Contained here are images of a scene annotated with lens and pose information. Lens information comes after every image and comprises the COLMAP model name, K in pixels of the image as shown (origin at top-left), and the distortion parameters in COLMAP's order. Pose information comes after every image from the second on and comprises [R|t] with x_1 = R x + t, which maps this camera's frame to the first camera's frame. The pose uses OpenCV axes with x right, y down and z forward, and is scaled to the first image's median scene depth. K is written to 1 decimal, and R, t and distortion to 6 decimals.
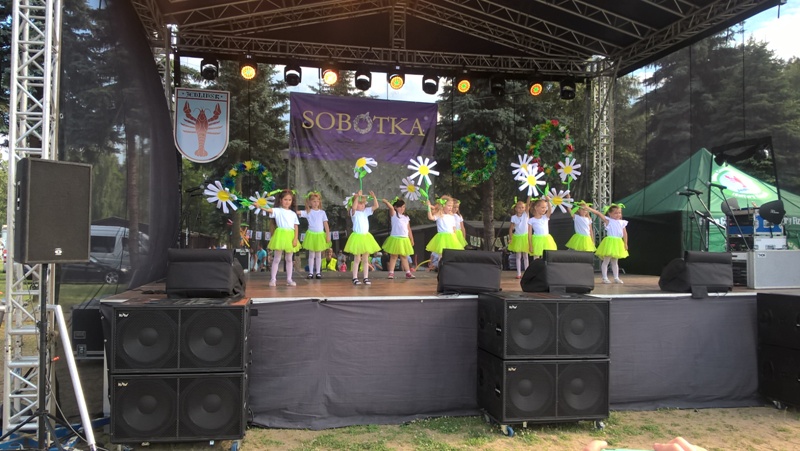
lens RADIAL K [[649.5, 0, 398.2], [0, 649.5, 224.7], [0, 0, 1]] dist [0.045656, -0.154788]
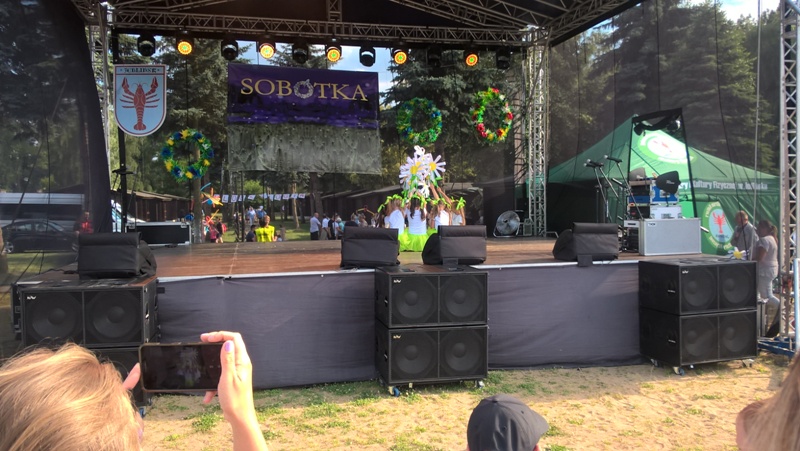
lens RADIAL K [[651.7, 0, 398.6], [0, 651.7, 222.6], [0, 0, 1]] dist [0.046140, -0.154447]
pose [[0.999497, -0.018698, 0.025618, 0.071798], [0.017103, 0.997981, 0.061159, -0.018363], [-0.026710, -0.060691, 0.997799, -0.043389]]
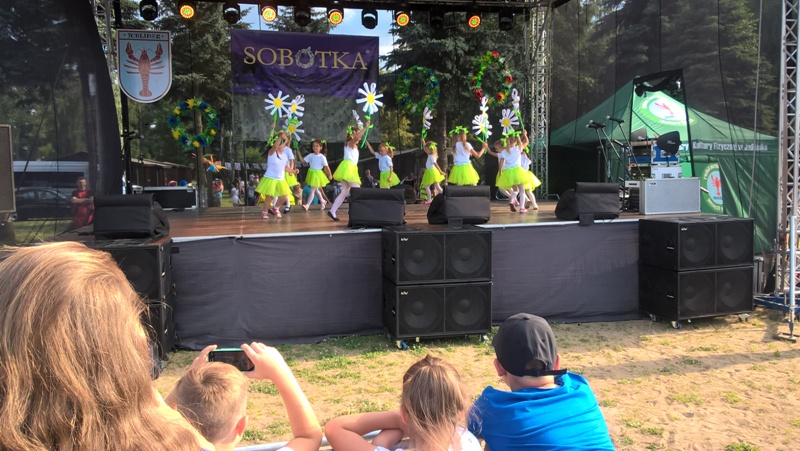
lens RADIAL K [[653.1, 0, 398.8], [0, 653.1, 223.0], [0, 0, 1]] dist [0.049577, -0.172637]
pose [[0.999352, -0.026849, 0.023969, 0.066223], [0.023974, 0.993294, 0.113101, -0.014286], [-0.026845, -0.112453, 0.993294, -0.058981]]
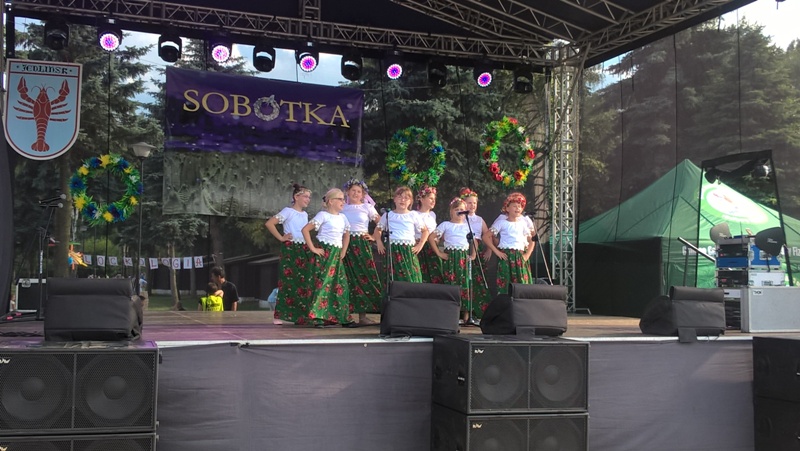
lens RADIAL K [[902.5, 0, 398.2], [0, 902.5, 222.6], [0, 0, 1]] dist [0.078237, -0.239015]
pose [[0.990361, 0.017955, 0.137344, -0.042086], [-0.014060, 0.999473, -0.029274, -0.001762], [-0.137797, 0.027061, 0.990091, -0.067790]]
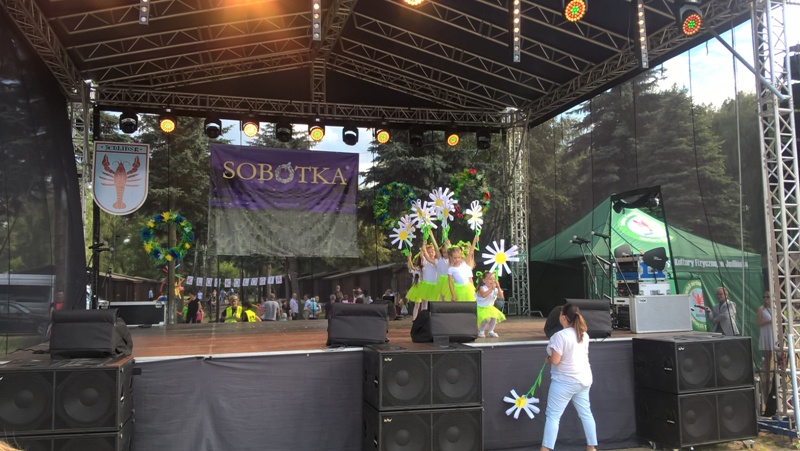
lens RADIAL K [[653.1, 0, 398.8], [0, 653.1, 223.0], [0, 0, 1]] dist [0.049577, -0.172637]
pose [[0.997742, -0.013558, 0.065784, 0.060041], [0.017667, 0.997902, -0.062287, -0.012717], [-0.064801, 0.063309, 0.995888, -0.030436]]
